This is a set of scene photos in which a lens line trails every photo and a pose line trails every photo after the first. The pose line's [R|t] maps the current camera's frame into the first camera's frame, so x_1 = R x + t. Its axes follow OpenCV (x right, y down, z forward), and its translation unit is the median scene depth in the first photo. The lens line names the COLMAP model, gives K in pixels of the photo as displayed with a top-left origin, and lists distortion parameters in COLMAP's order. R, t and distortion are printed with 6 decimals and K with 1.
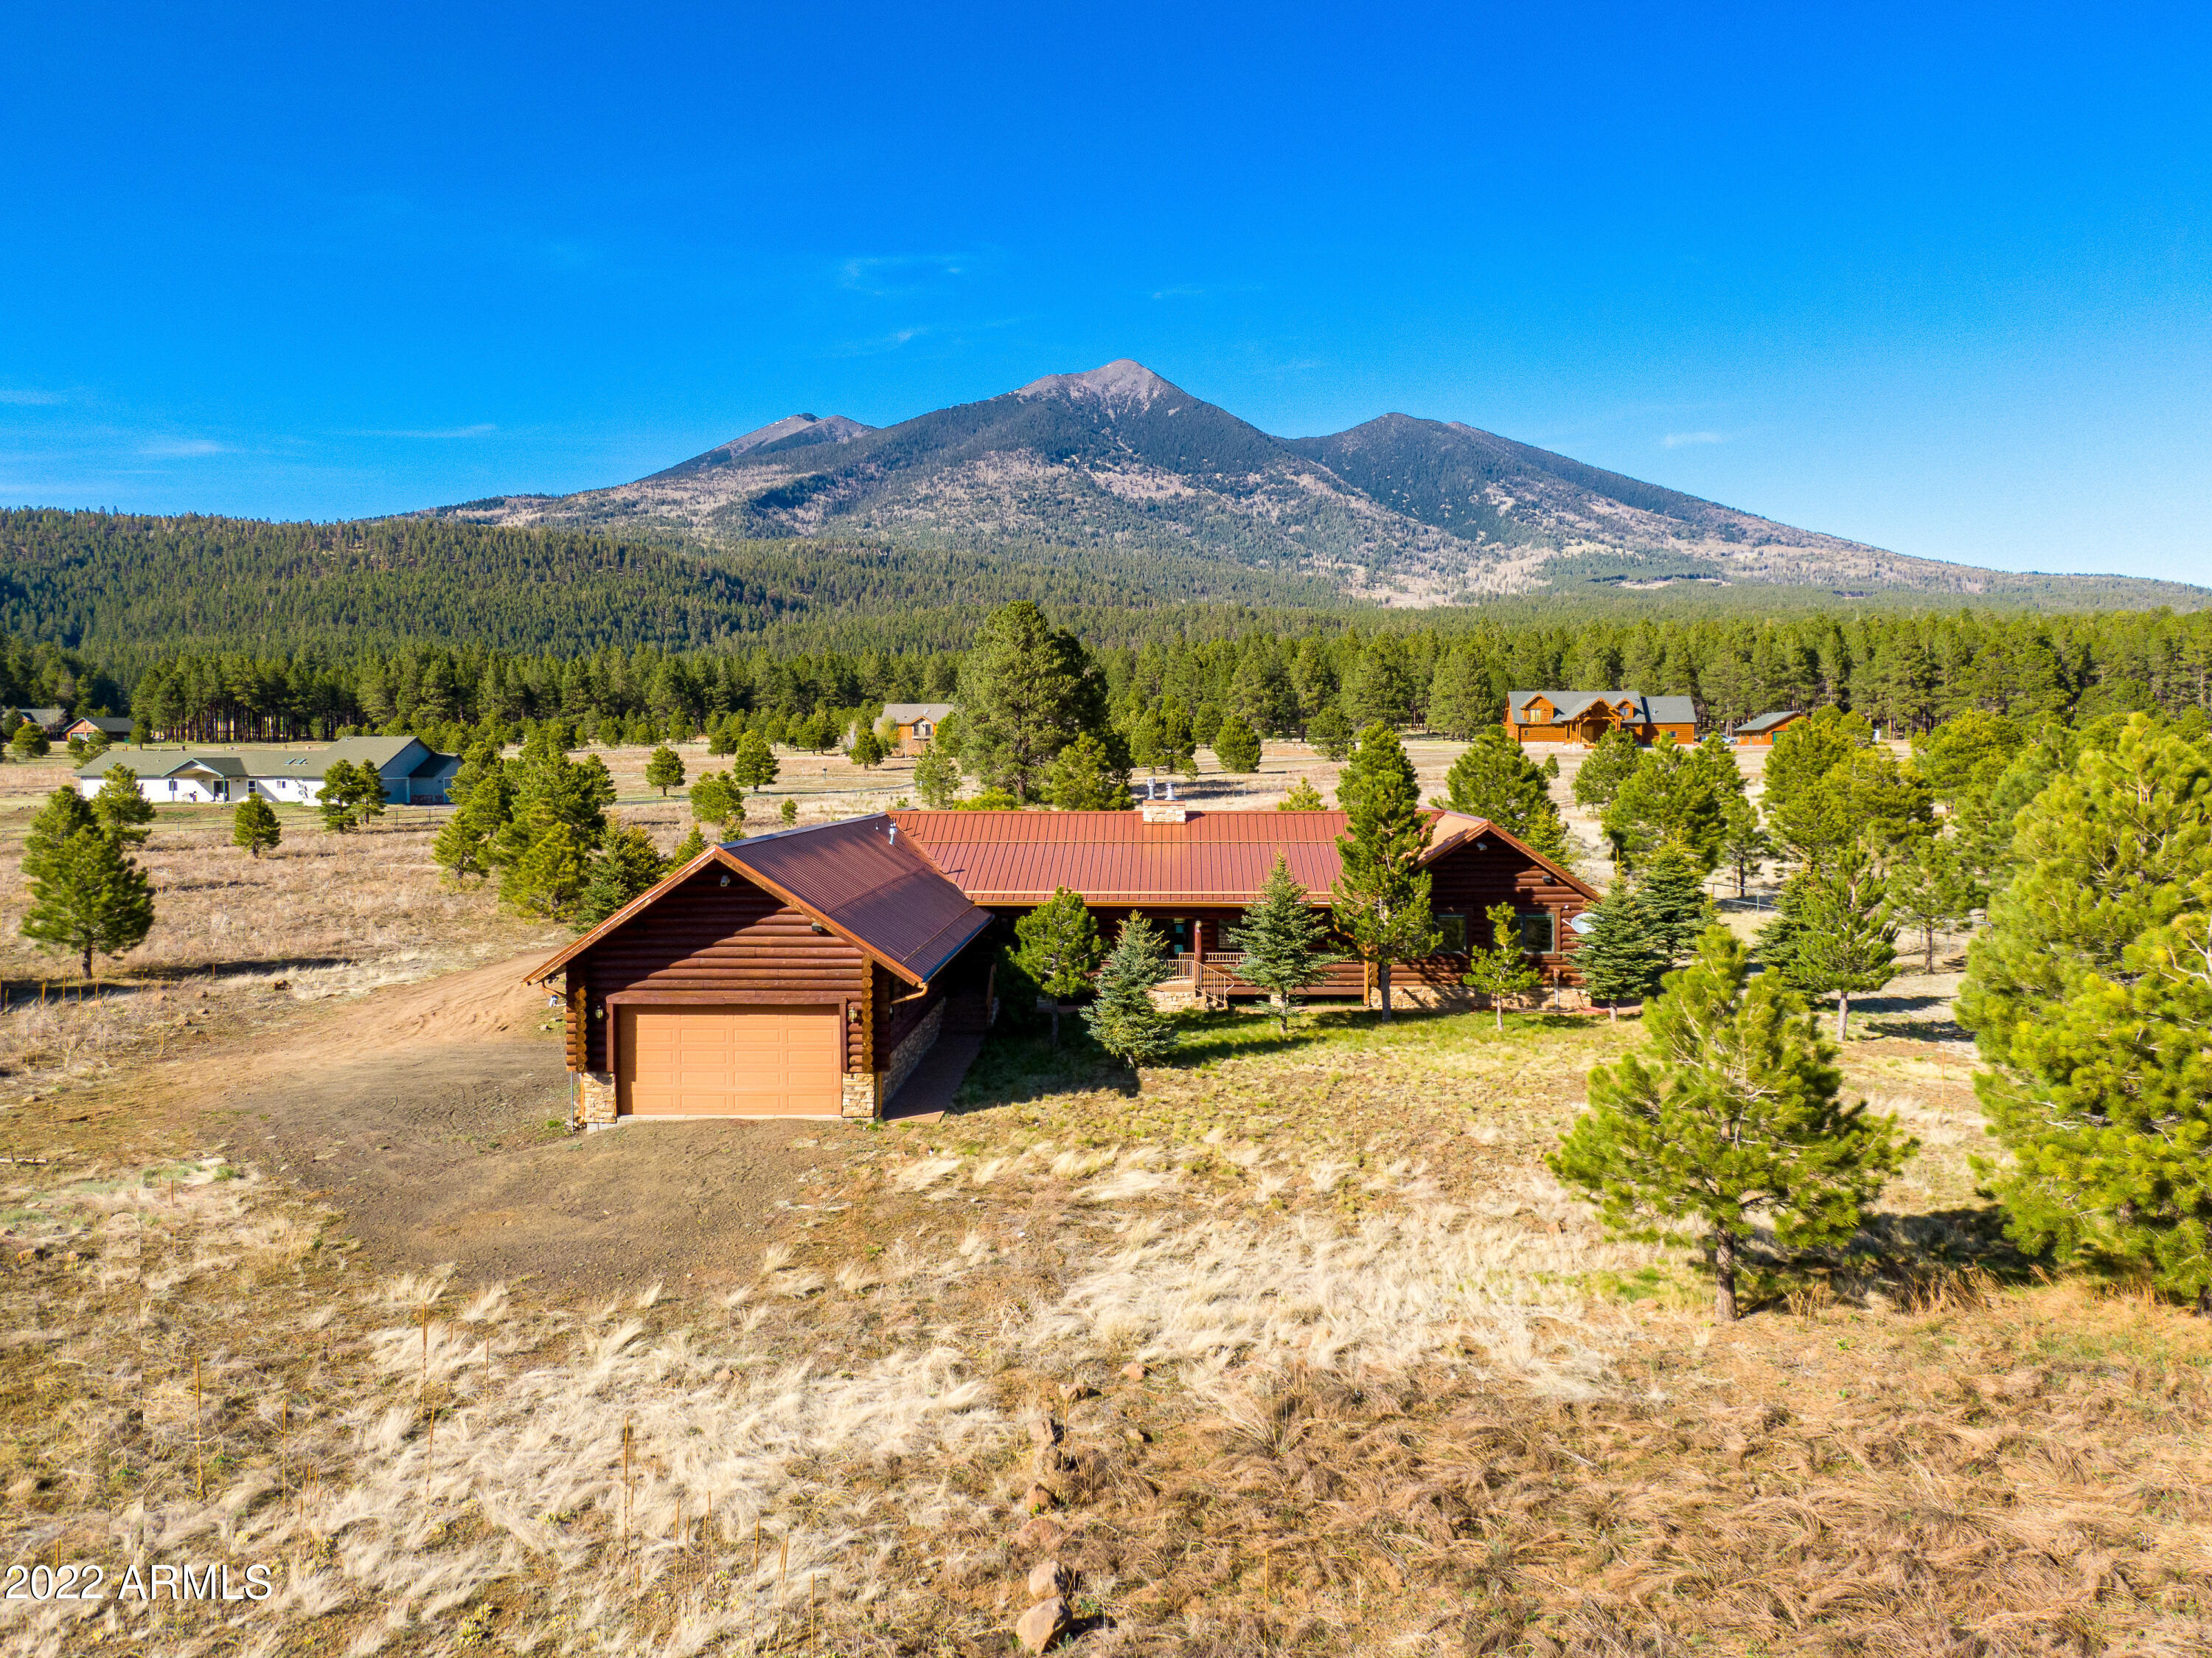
lens RADIAL K [[1866.6, 0, 1087.3], [0, 1866.6, 865.7], [0, 0, 1]] dist [0.026836, -0.017047]
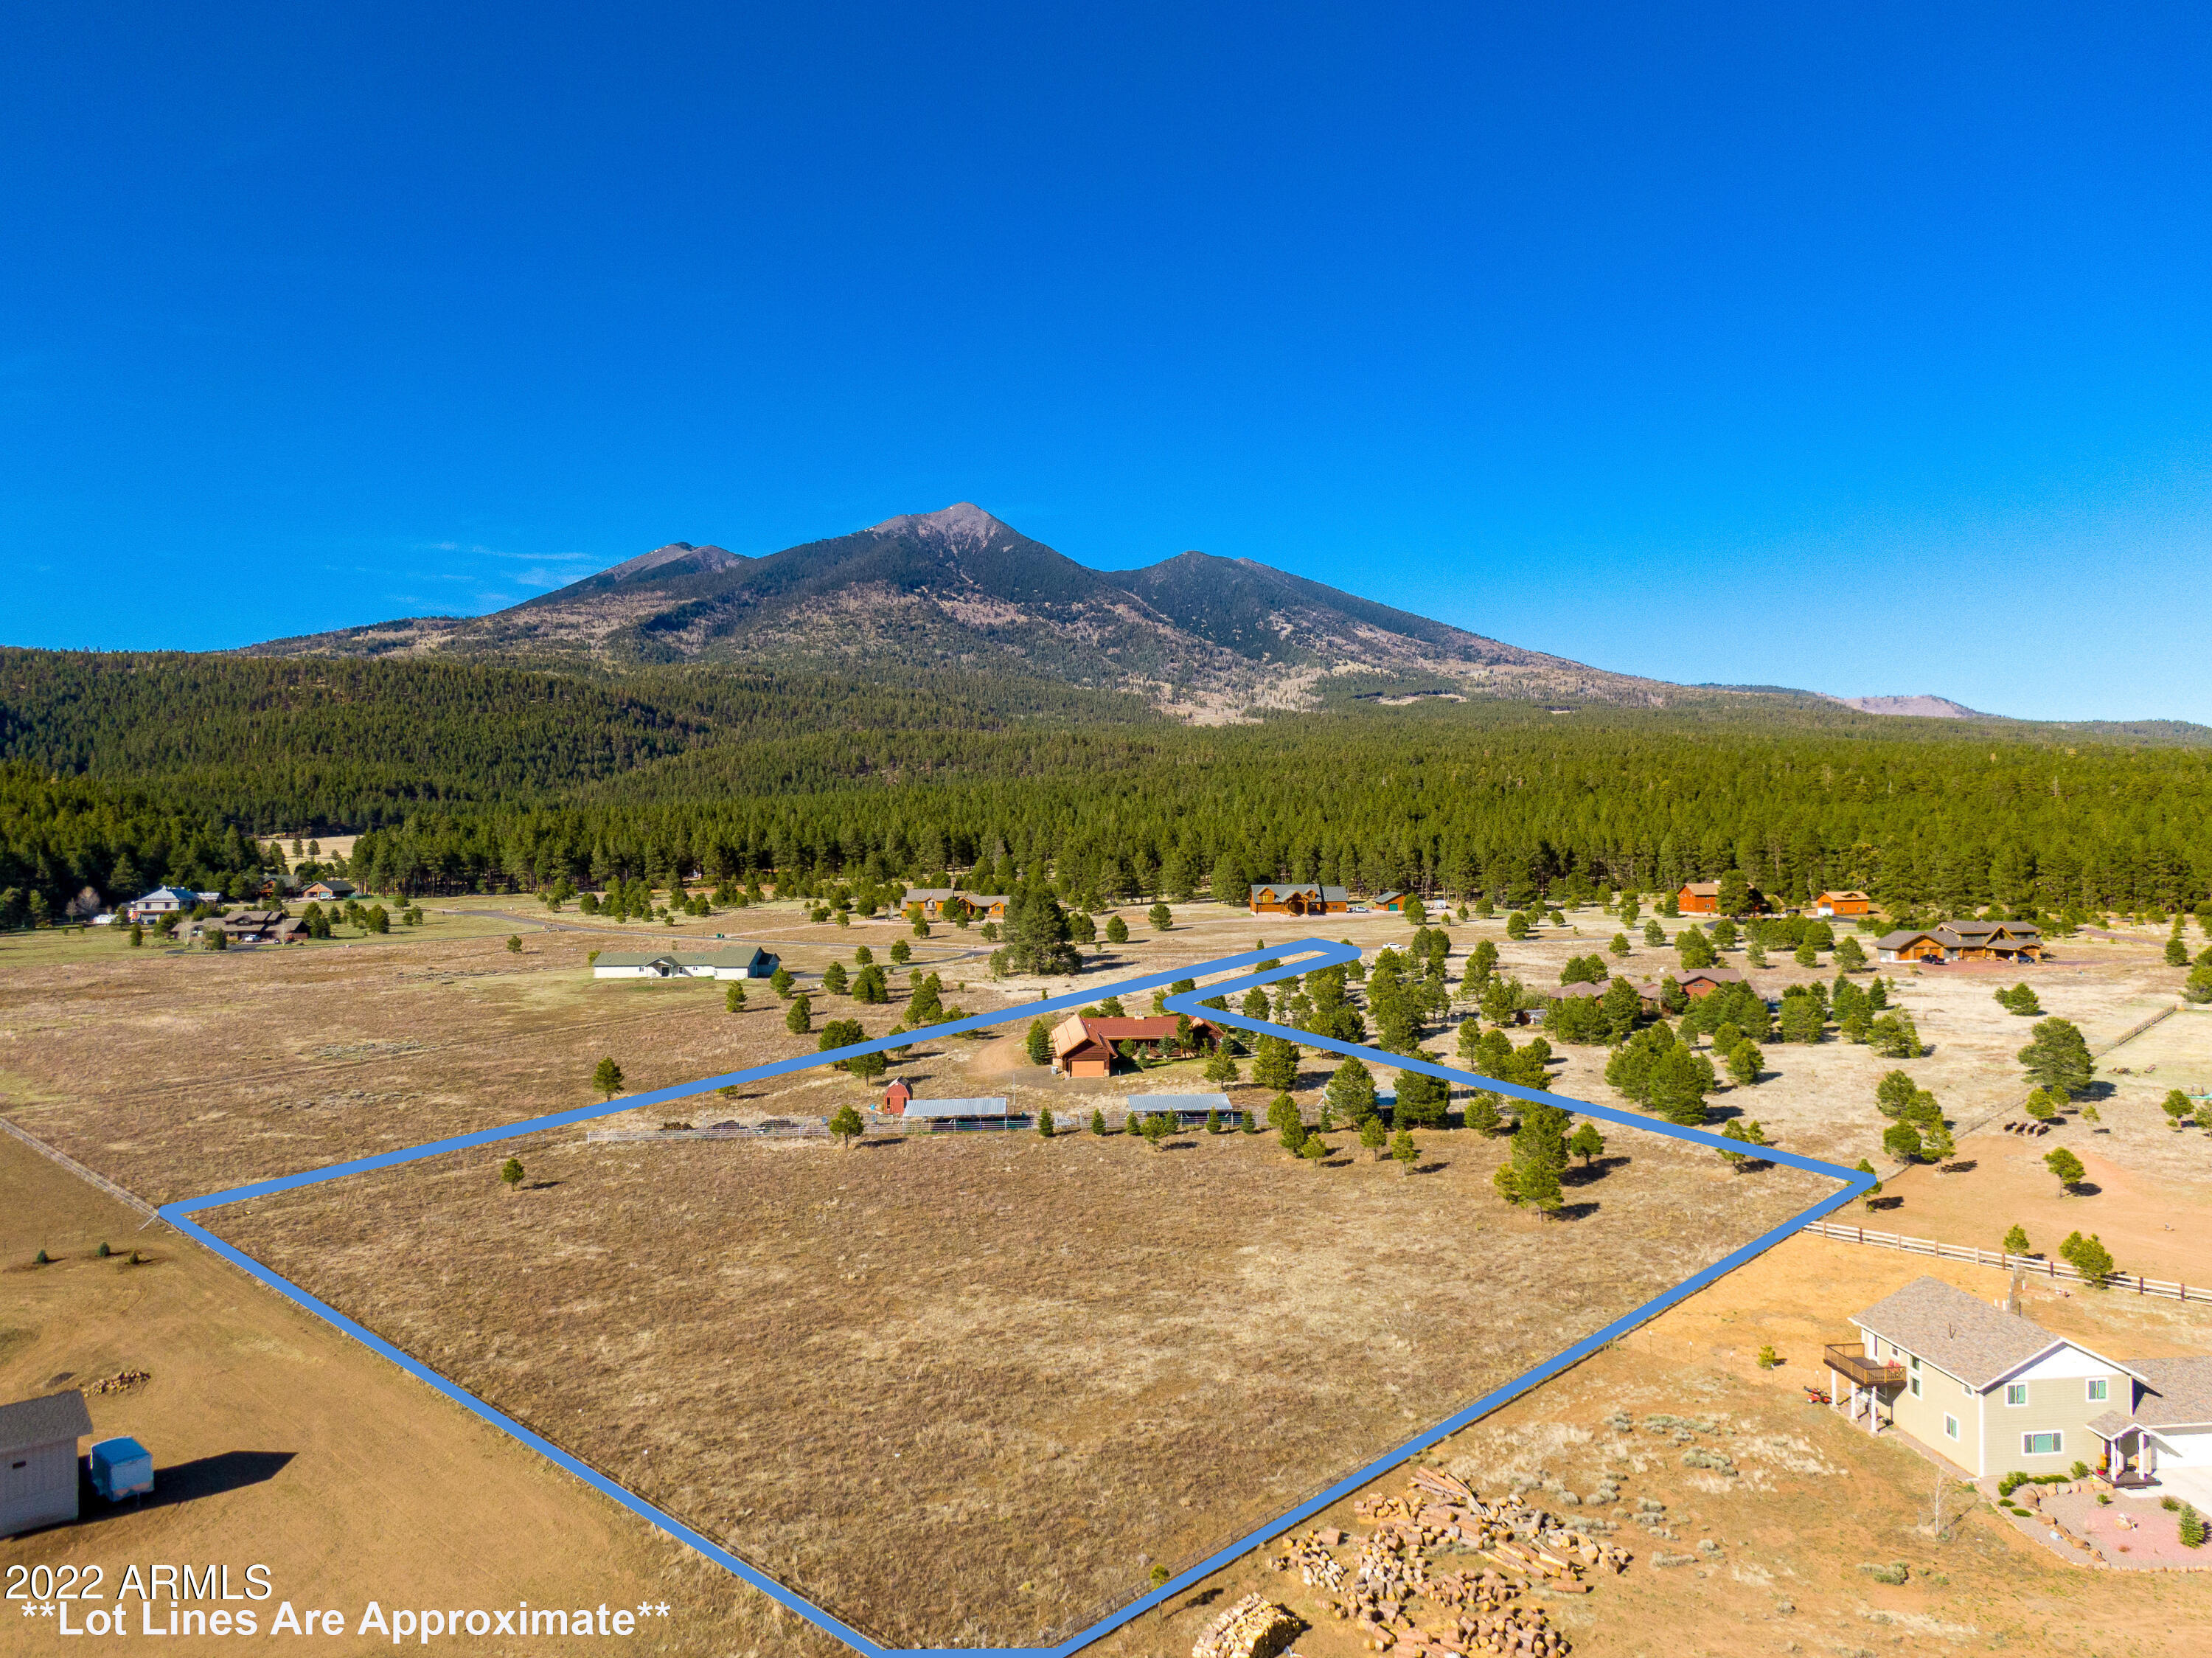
lens RADIAL K [[1774.6, 0, 1167.6], [0, 1774.6, 821.2], [0, 0, 1]] dist [0.098658, -0.219153]
pose [[0.989535, -0.006337, 0.144153, -0.028929], [0.014447, 0.998366, -0.055286, -0.014862], [-0.143567, 0.056790, 0.988010, -0.189689]]
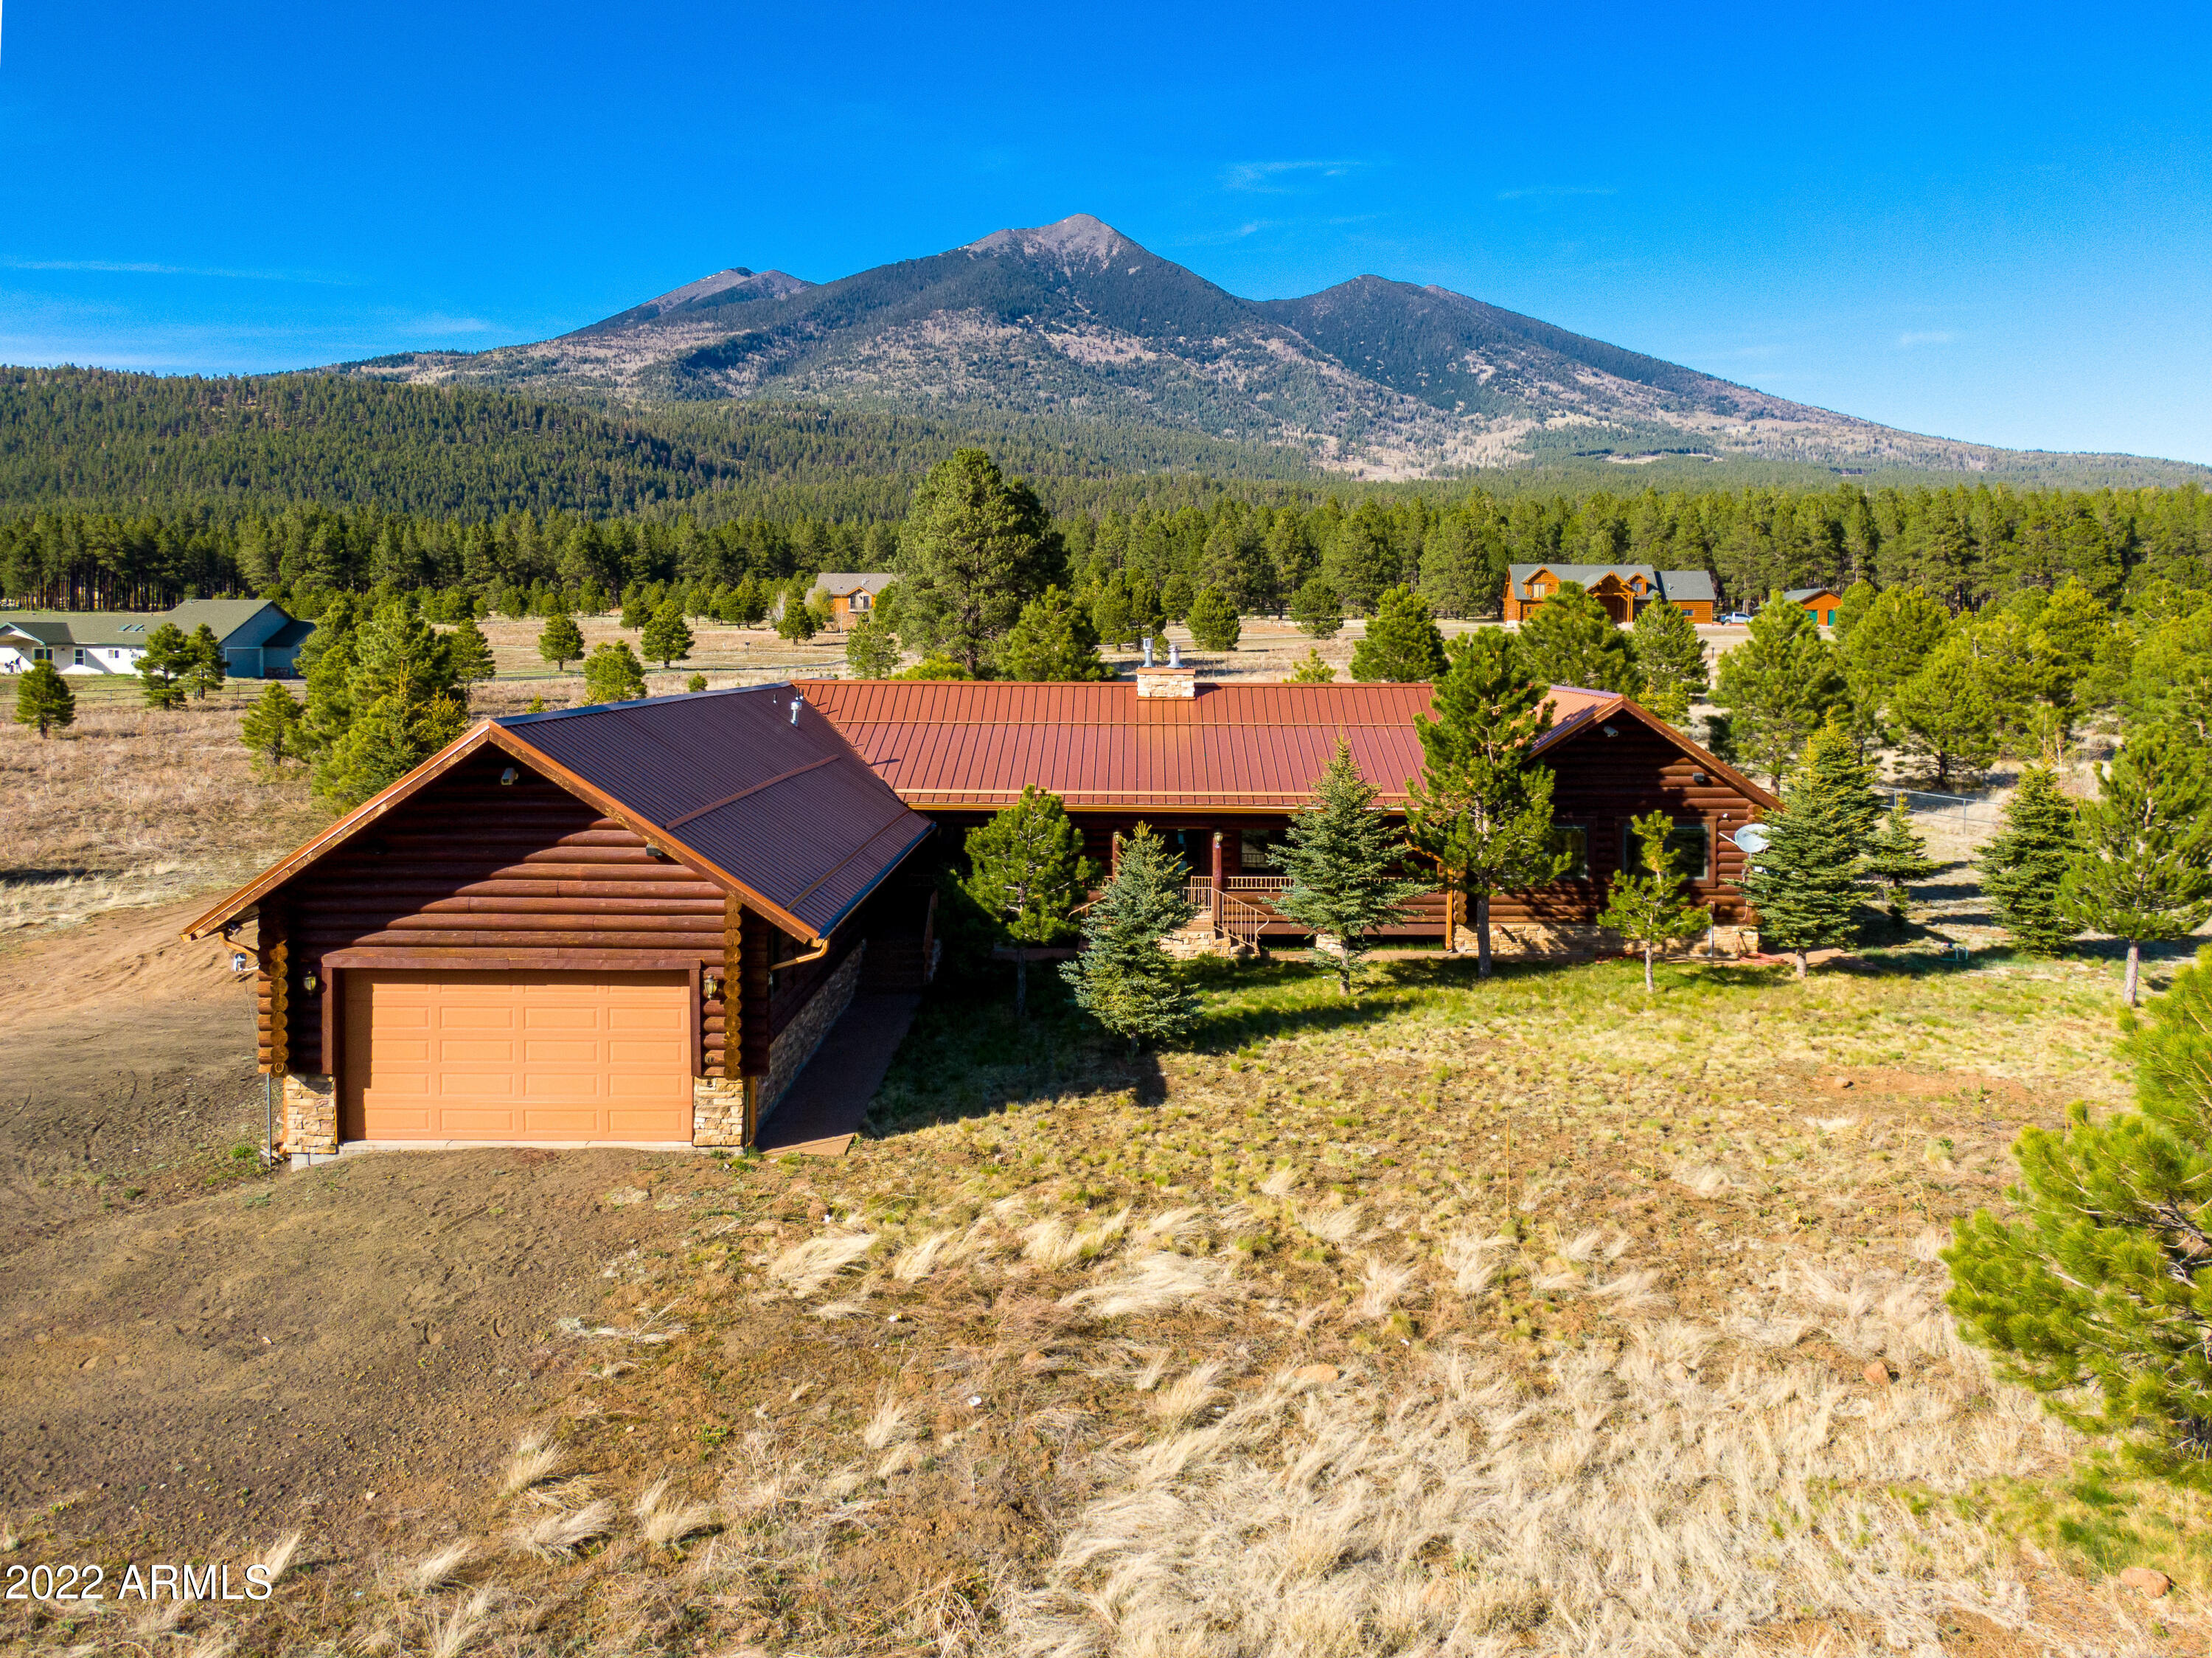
lens RADIAL K [[1982.0, 0, 1086.6], [0, 1982.0, 744.5], [0, 0, 1]] dist [0.020793, 0.004176]
pose [[0.999687, 0.006194, 0.024227, -0.000493], [-0.006078, 0.999970, -0.004845, -0.000014], [-0.024256, 0.004696, 0.999695, 0.011263]]
